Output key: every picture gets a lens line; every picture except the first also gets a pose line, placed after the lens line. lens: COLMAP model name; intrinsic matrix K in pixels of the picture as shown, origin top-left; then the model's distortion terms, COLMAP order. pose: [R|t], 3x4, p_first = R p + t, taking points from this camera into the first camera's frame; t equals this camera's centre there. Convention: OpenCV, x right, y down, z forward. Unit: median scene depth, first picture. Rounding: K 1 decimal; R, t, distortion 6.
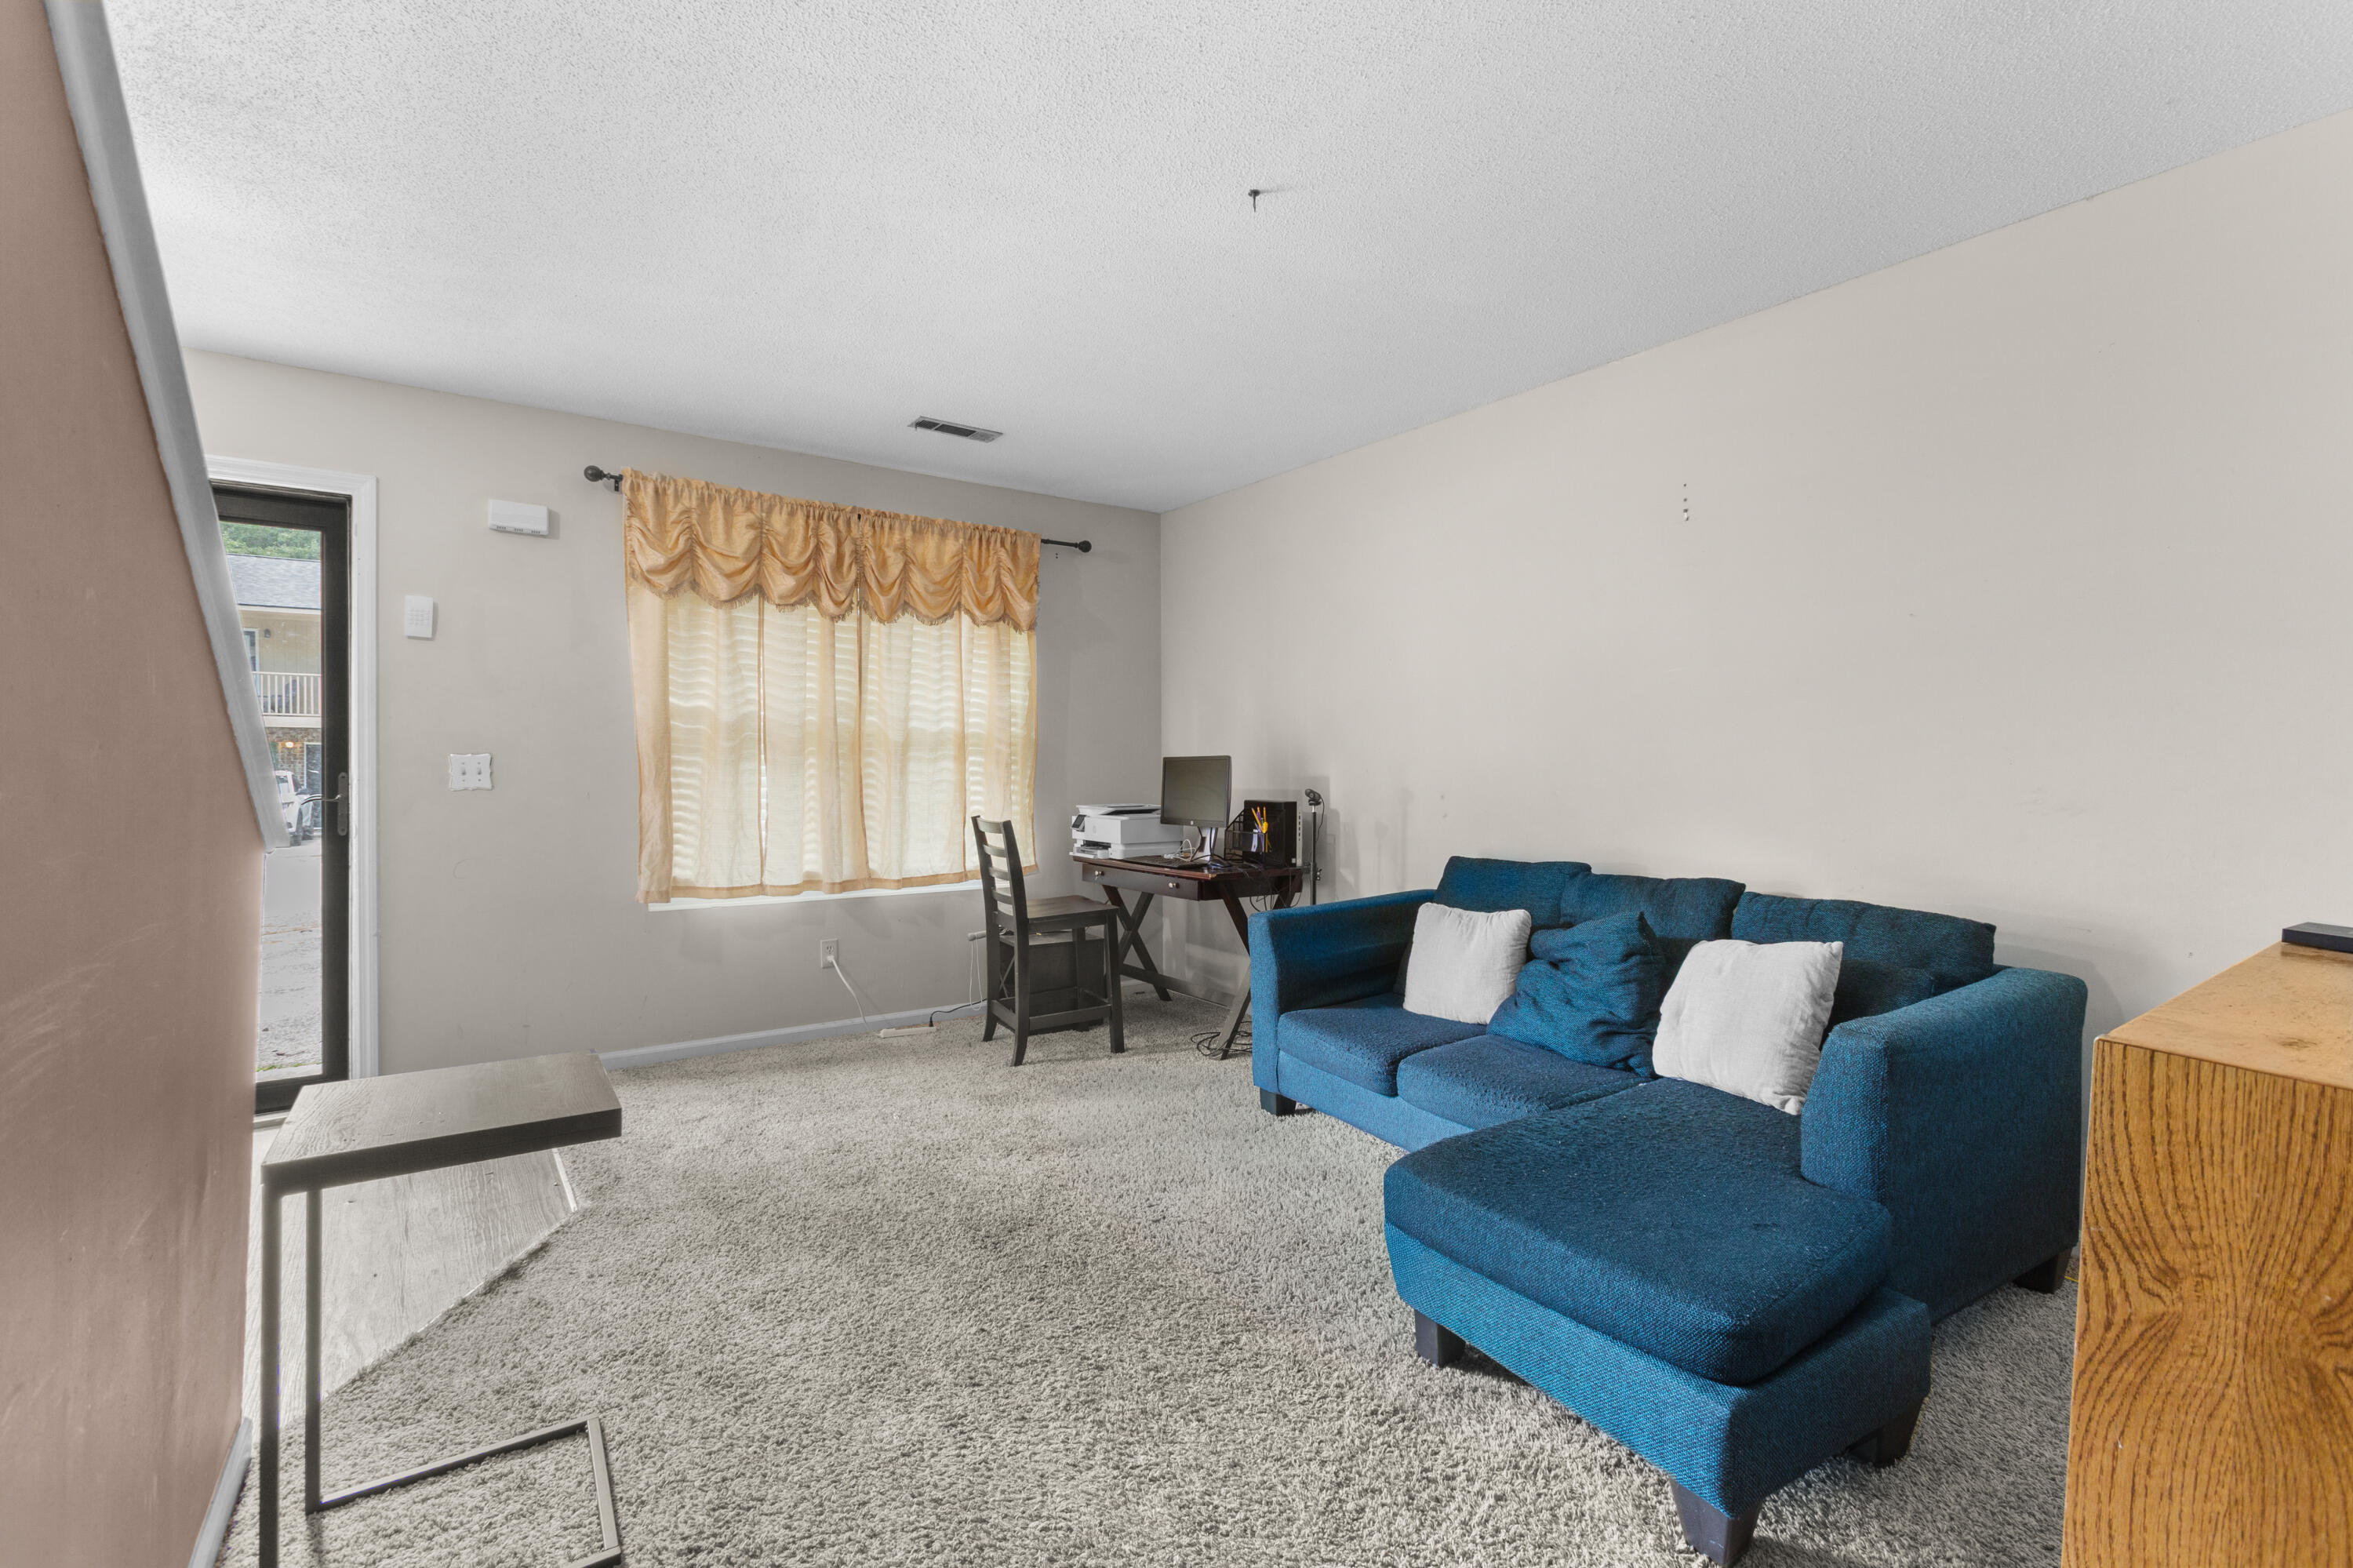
lens RADIAL K [[1076.8, 0, 1176.5], [0, 1076.8, 784.0], [0, 0, 1]] dist [-0.000467, 0.000488]
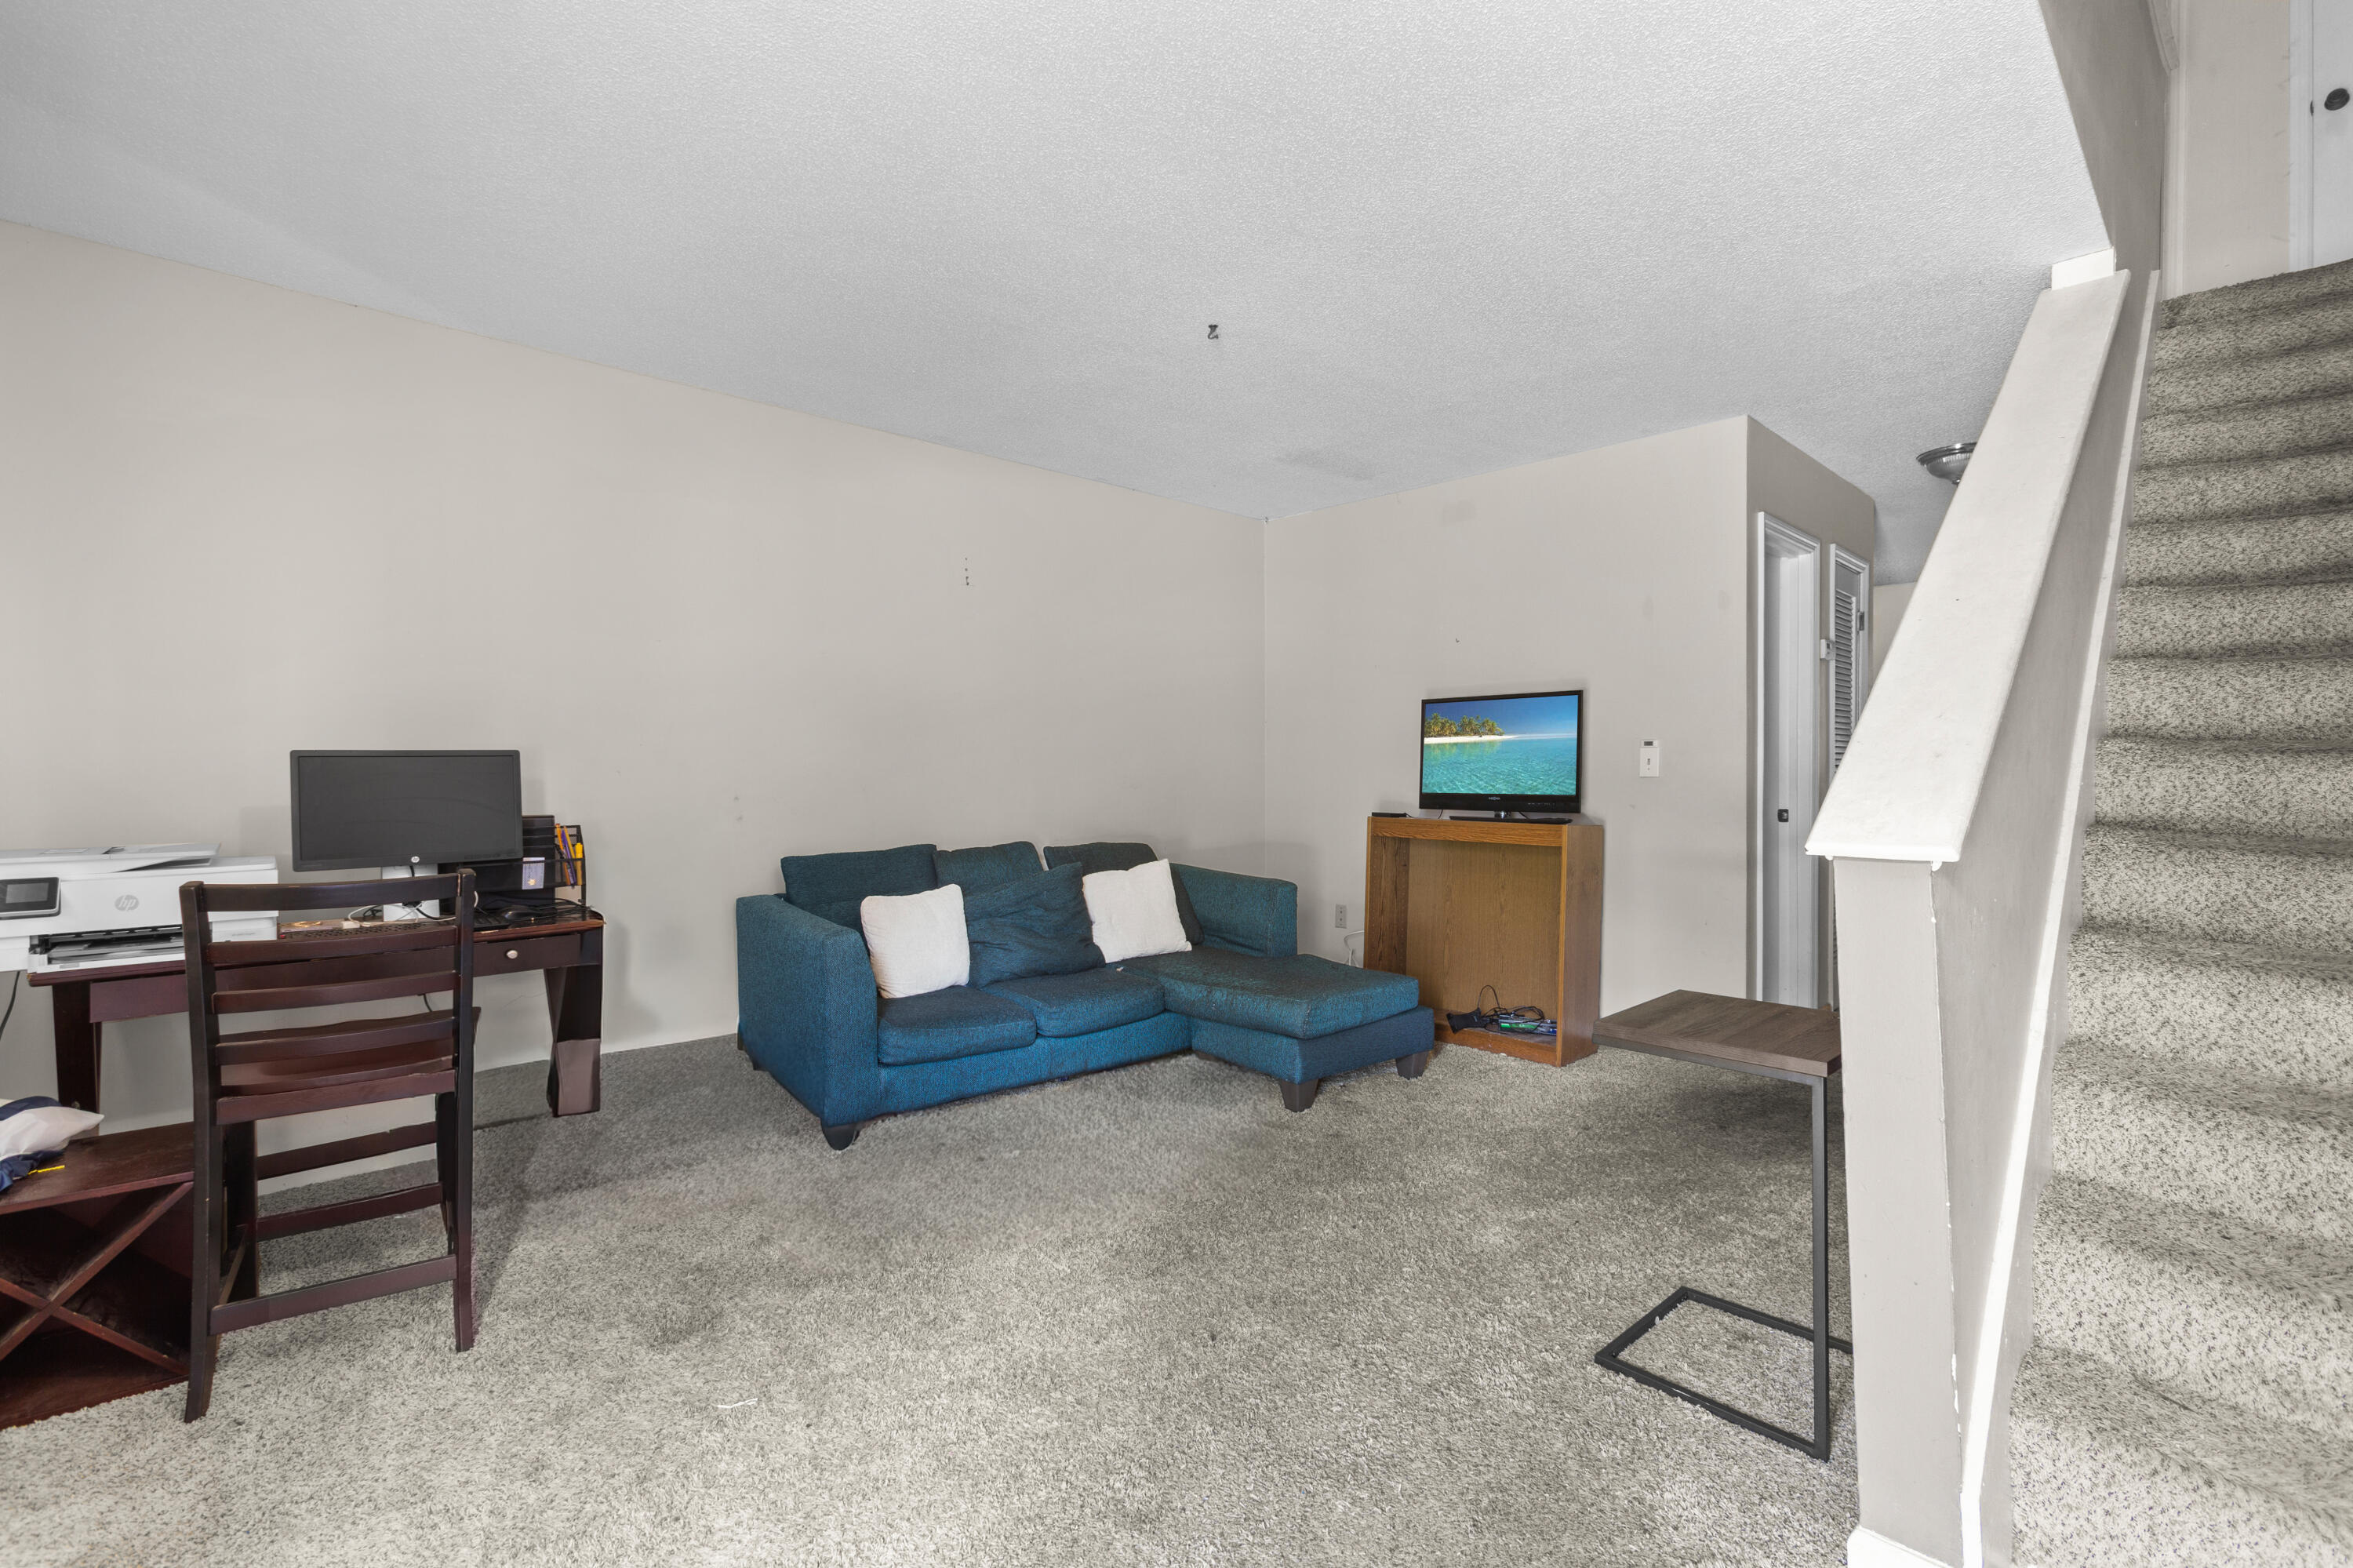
lens RADIAL K [[1076.8, 0, 1176.5], [0, 1076.8, 784.0], [0, 0, 1]] dist [-0.000467, 0.000488]
pose [[-0.158623, -0.026395, 0.986986, -0.950371], [0.008671, 0.999567, 0.028125, -0.029401], [-0.987301, 0.013020, -0.158326, 0.974576]]
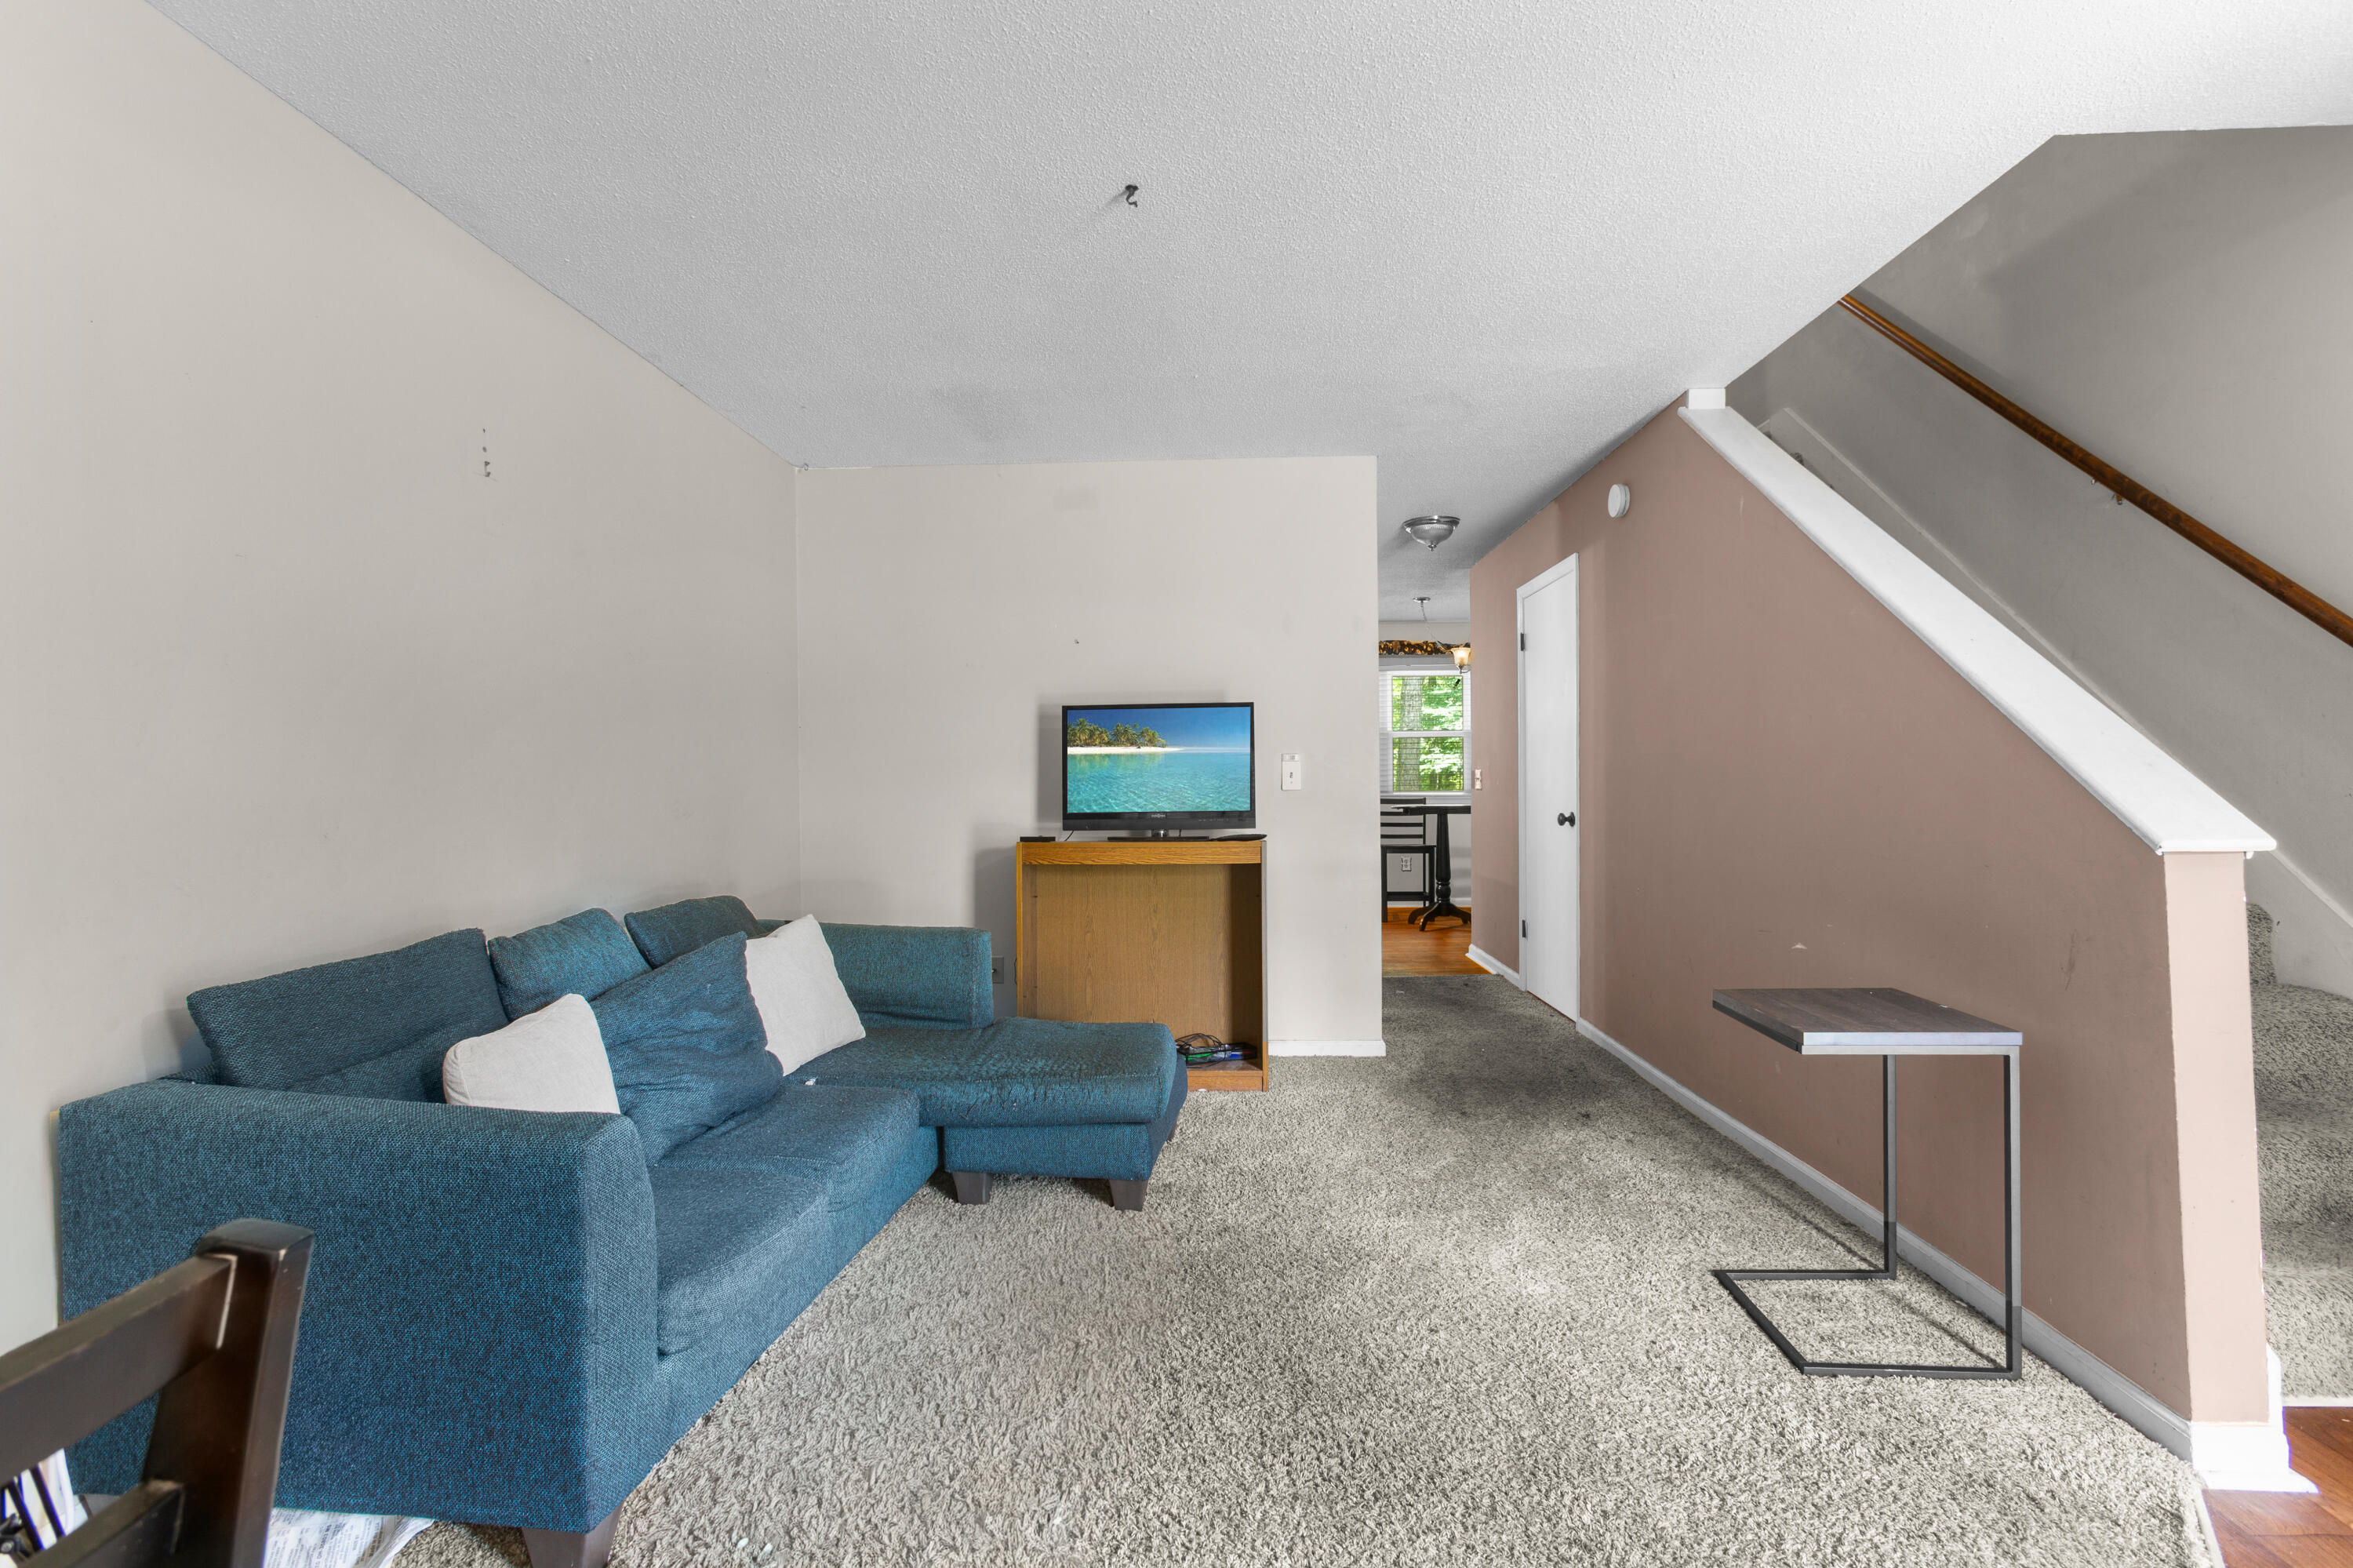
lens RADIAL K [[1076.8, 0, 1176.5], [0, 1076.8, 784.0], [0, 0, 1]] dist [-0.000467, 0.000488]
pose [[-0.808401, -0.001025, 0.588631, -0.409491], [0.009258, 0.999853, 0.014455, -0.023553], [-0.588559, 0.017135, -0.808272, 1.375729]]
